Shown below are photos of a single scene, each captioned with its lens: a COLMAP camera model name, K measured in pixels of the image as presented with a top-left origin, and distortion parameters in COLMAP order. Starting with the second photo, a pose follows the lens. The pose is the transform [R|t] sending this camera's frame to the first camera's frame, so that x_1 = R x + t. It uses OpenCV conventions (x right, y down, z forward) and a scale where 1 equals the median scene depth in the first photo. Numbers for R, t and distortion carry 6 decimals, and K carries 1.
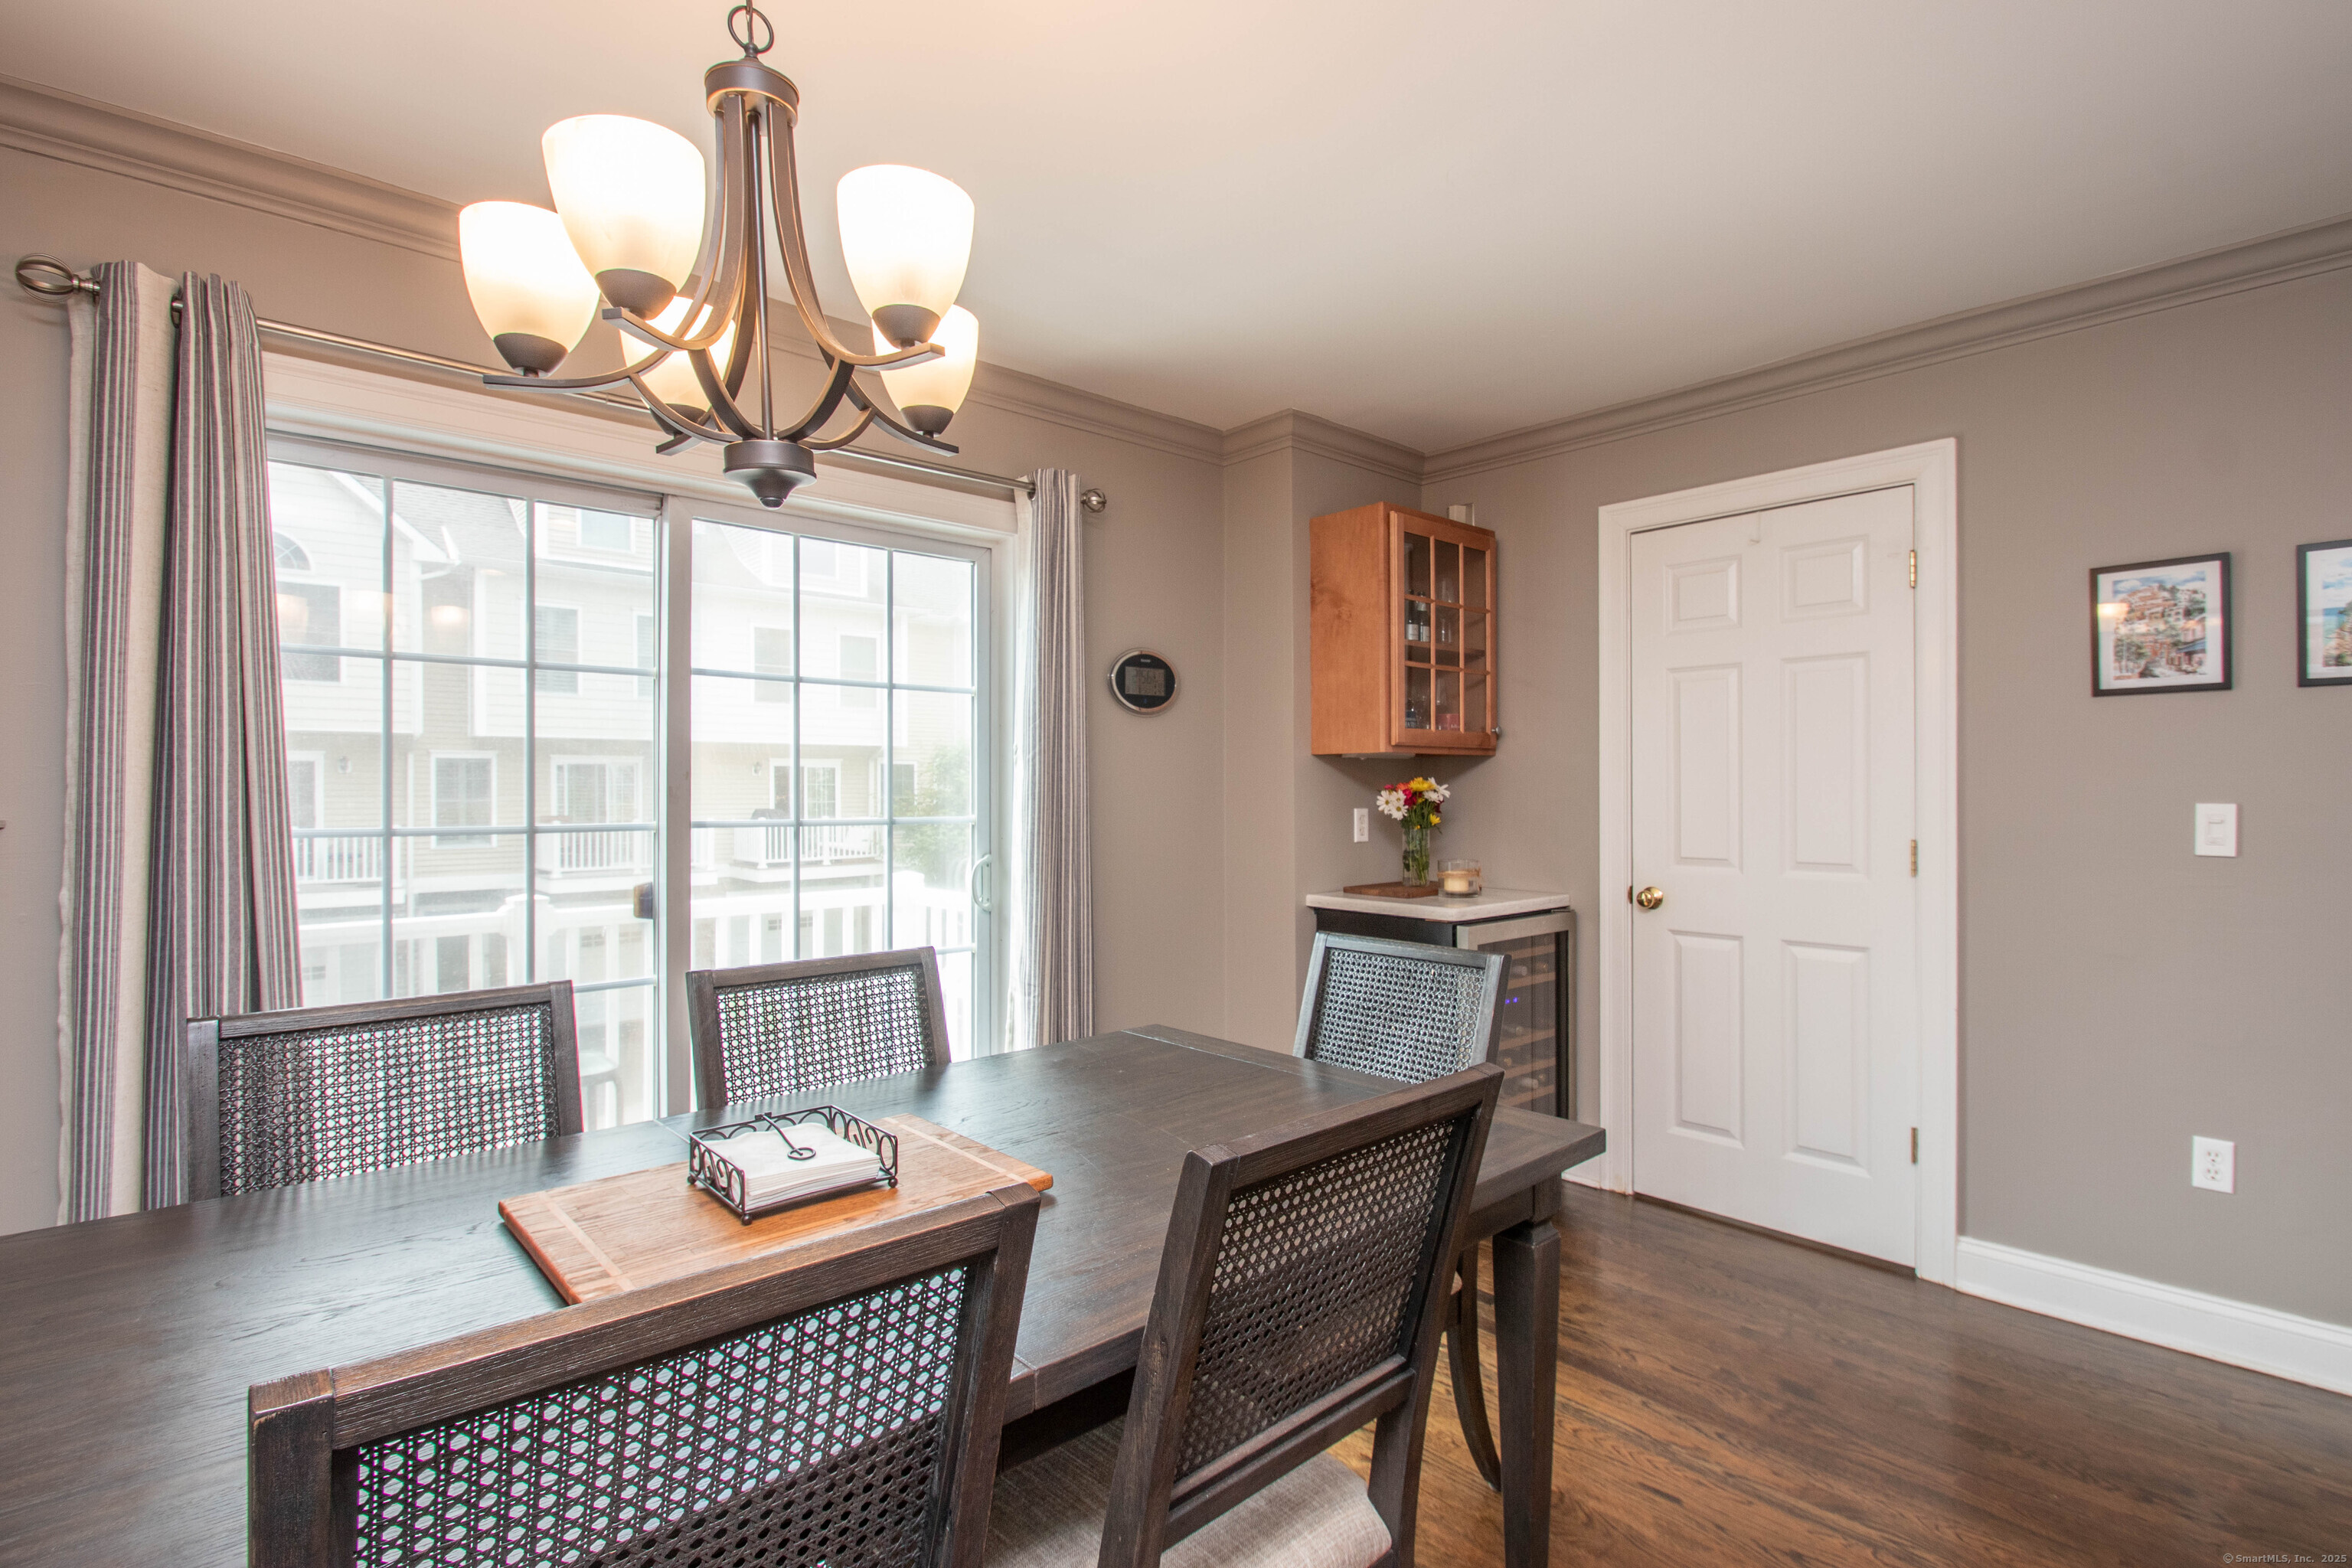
lens RADIAL K [[1105.2, 0, 1157.0], [0, 1105.2, 802.0], [0, 0, 1]] dist [-0.000137, -0.009998]
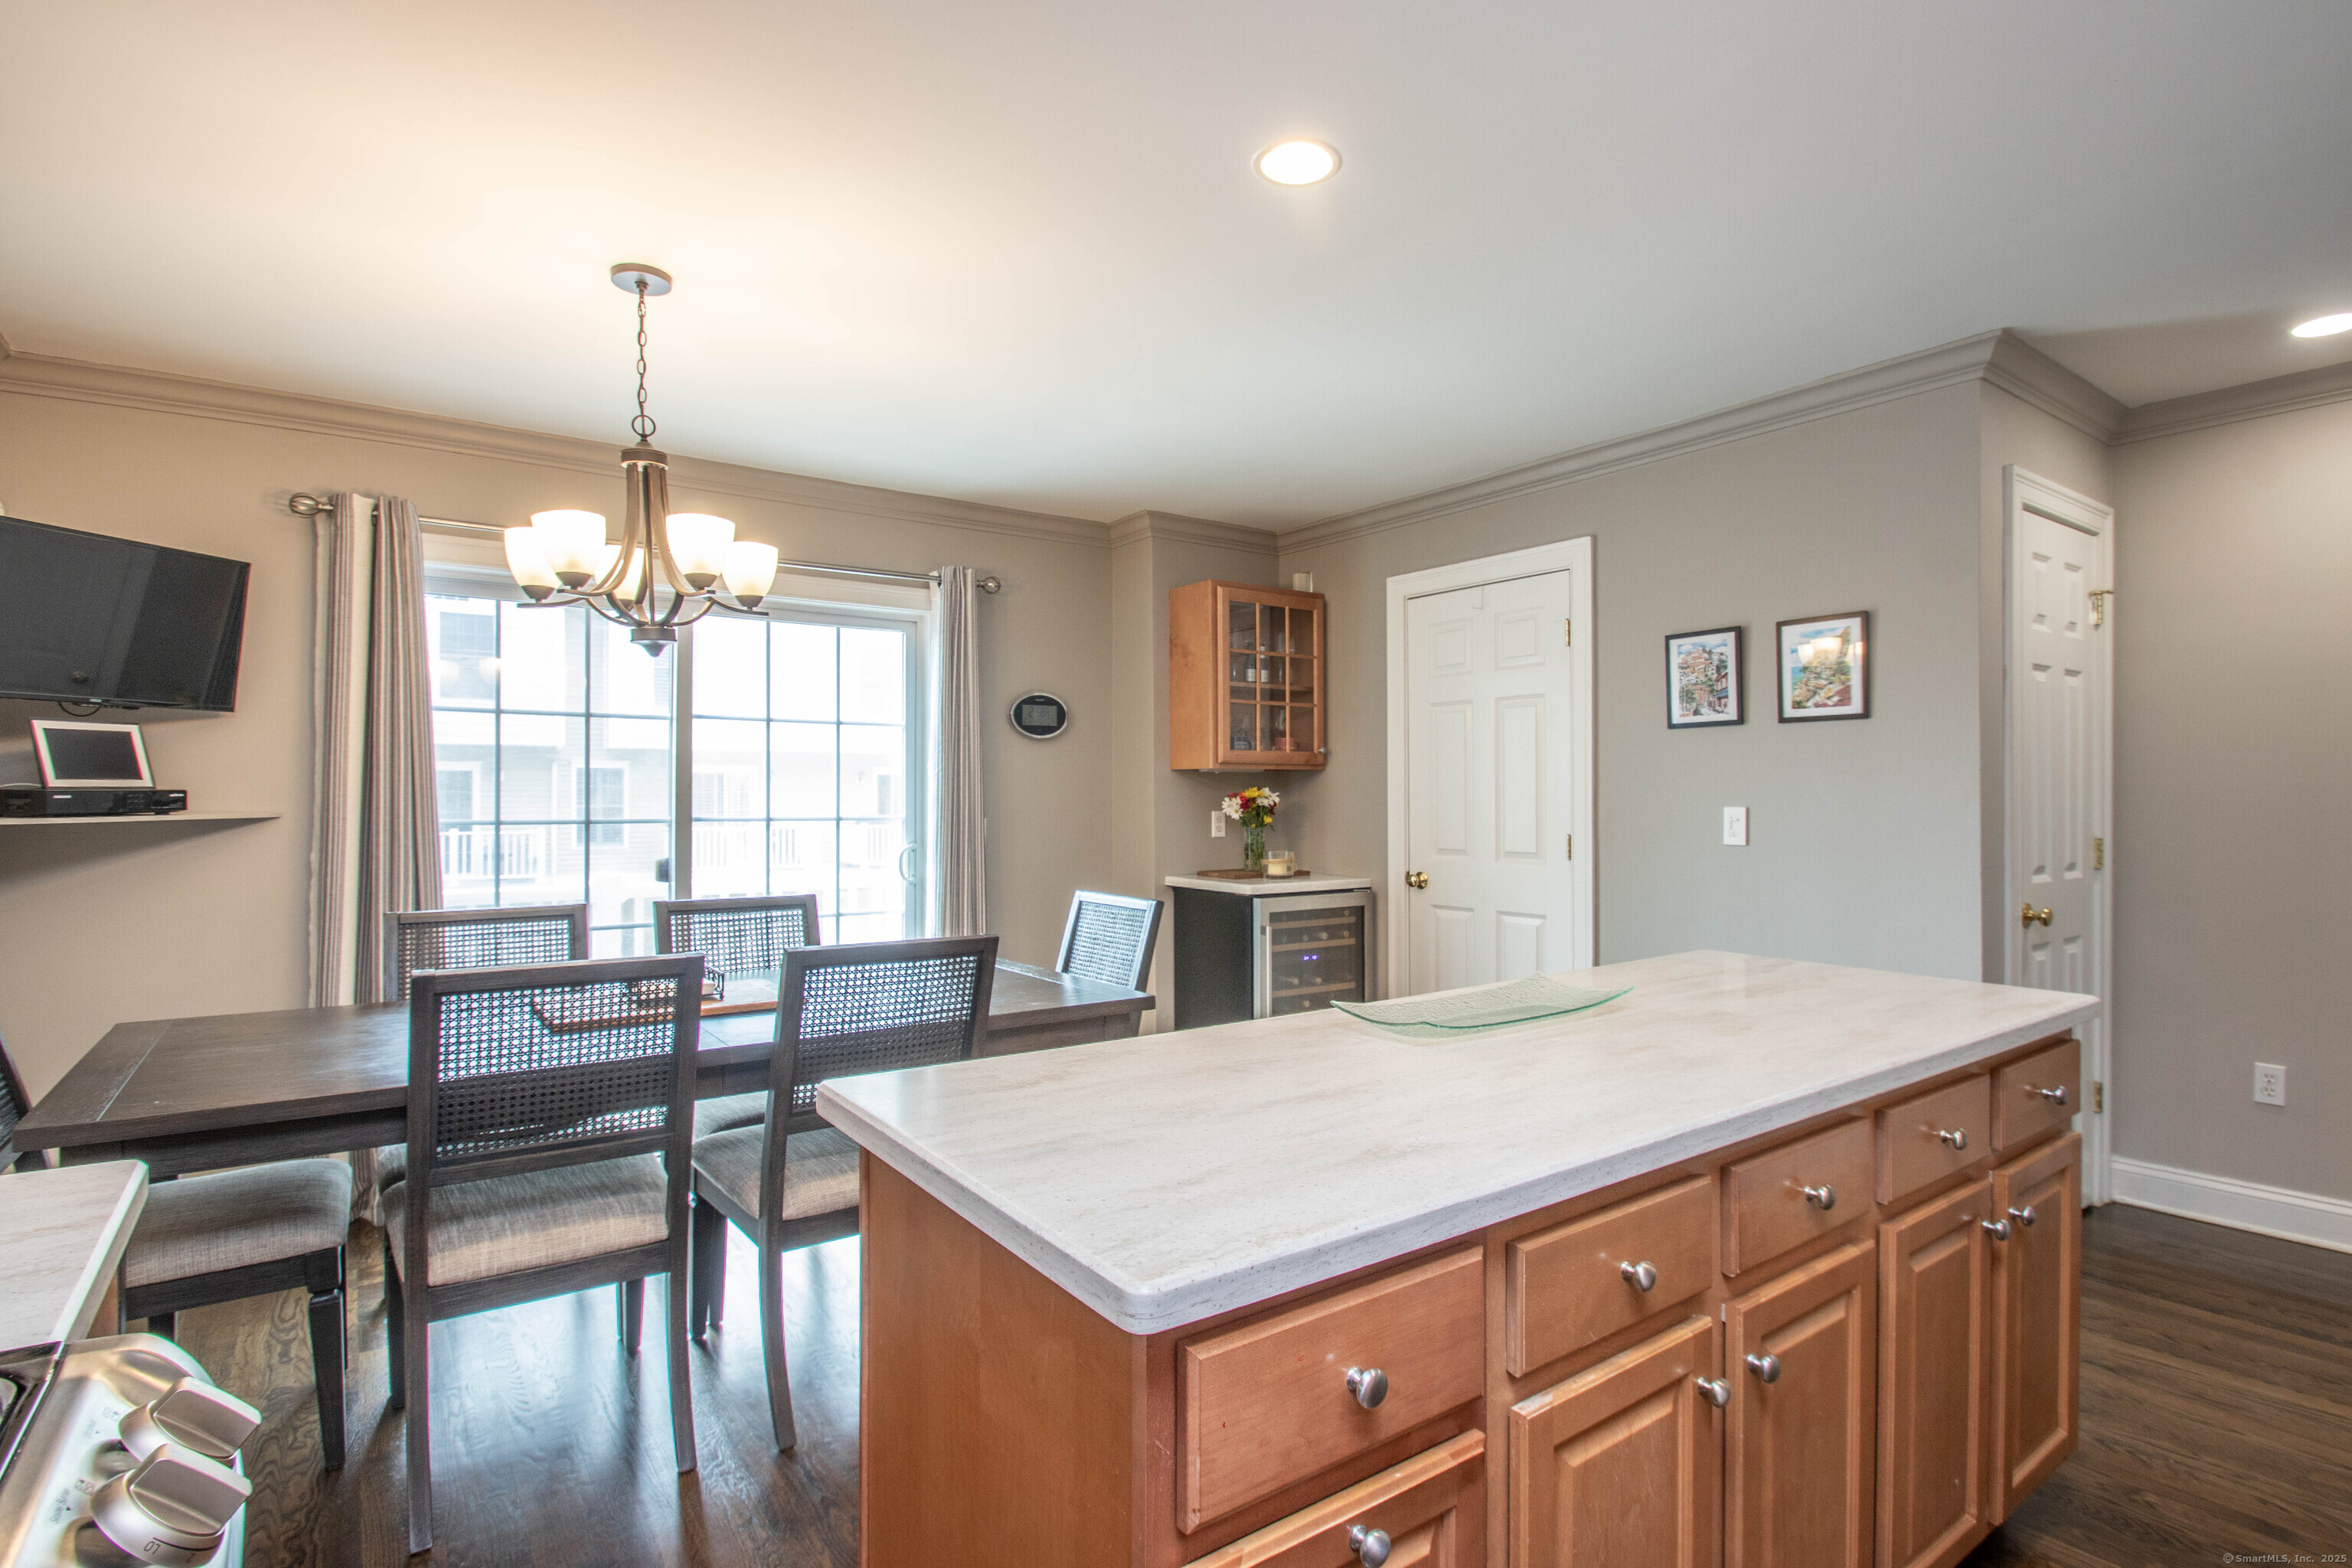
lens RADIAL K [[1105.2, 0, 1159.6], [0, 1105.2, 805.8], [0, 0, 1]] dist [-0.000137, -0.009998]
pose [[0.995339, 0.002153, -0.096412, 0.302910], [-0.002516, 0.999990, -0.003652, 0.005419], [0.096403, 0.003878, 0.995335, -0.365487]]
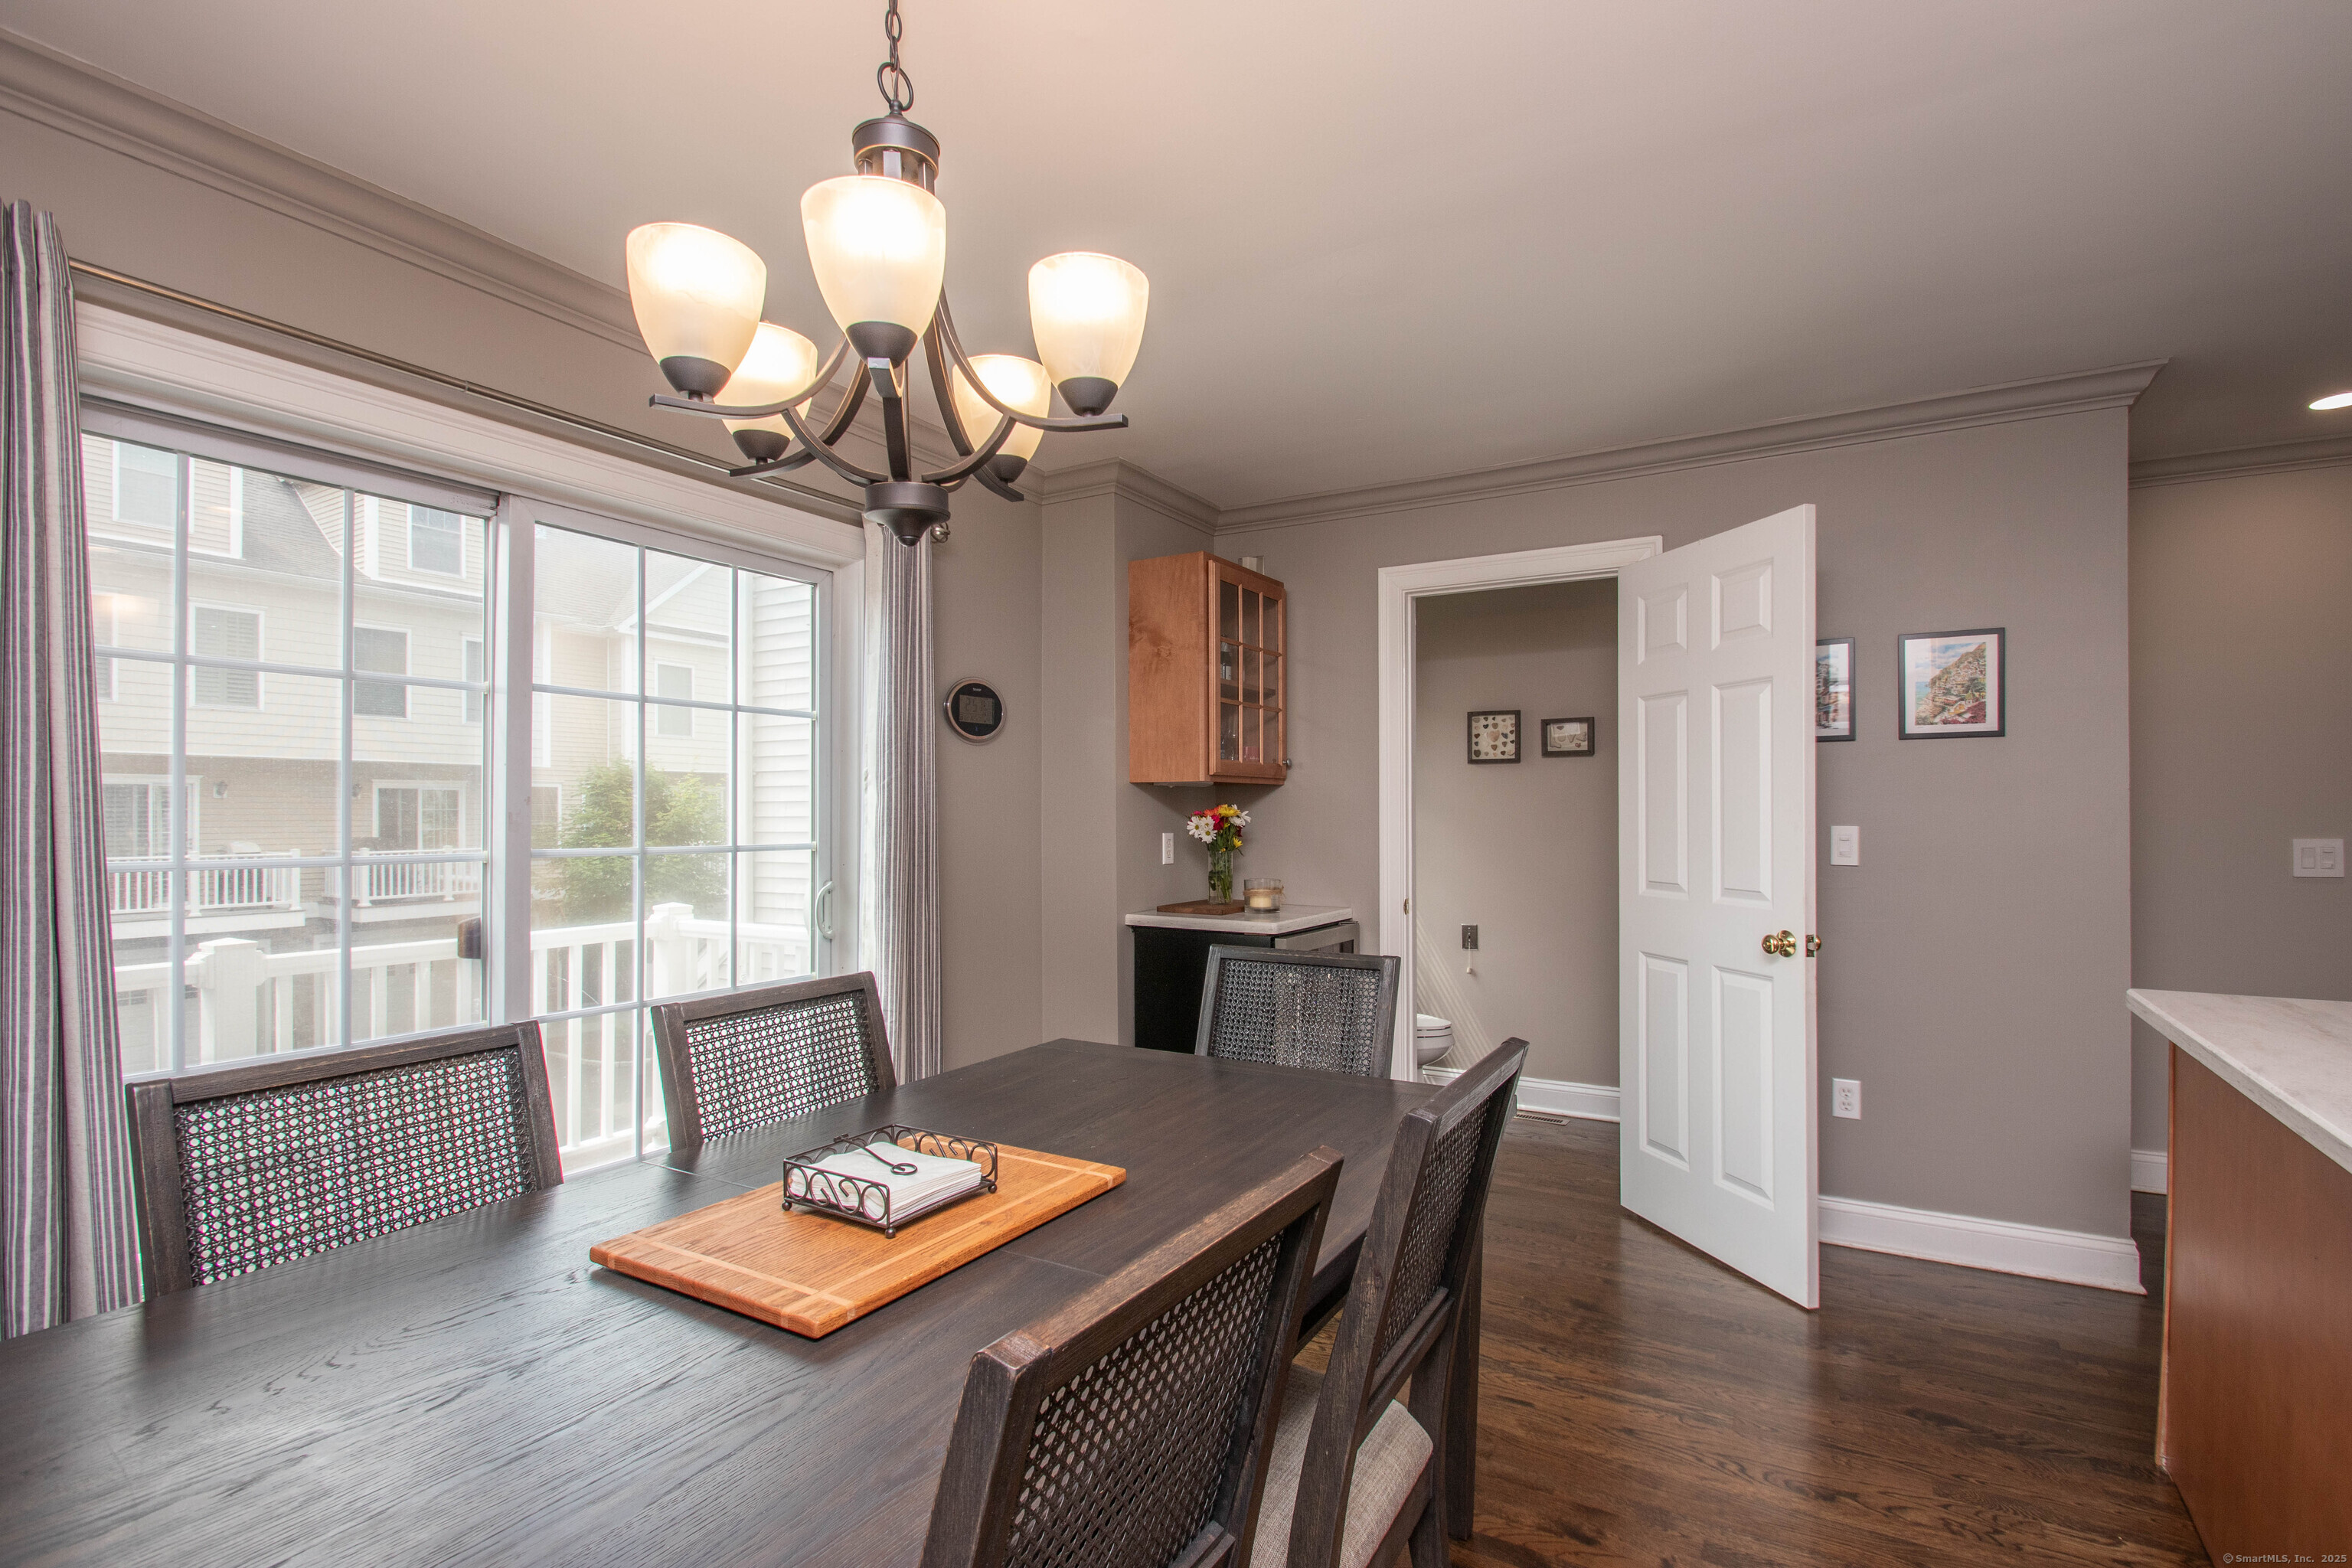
lens RADIAL K [[1105.2, 0, 1139.2], [0, 1105.2, 819.4], [0, 0, 1]] dist [-0.000137, -0.009998]
pose [[0.957092, -0.001631, 0.289781, -0.192545], [0.003602, 0.999974, -0.006268, -0.000663], [-0.289763, 0.007043, 0.957072, -0.025885]]
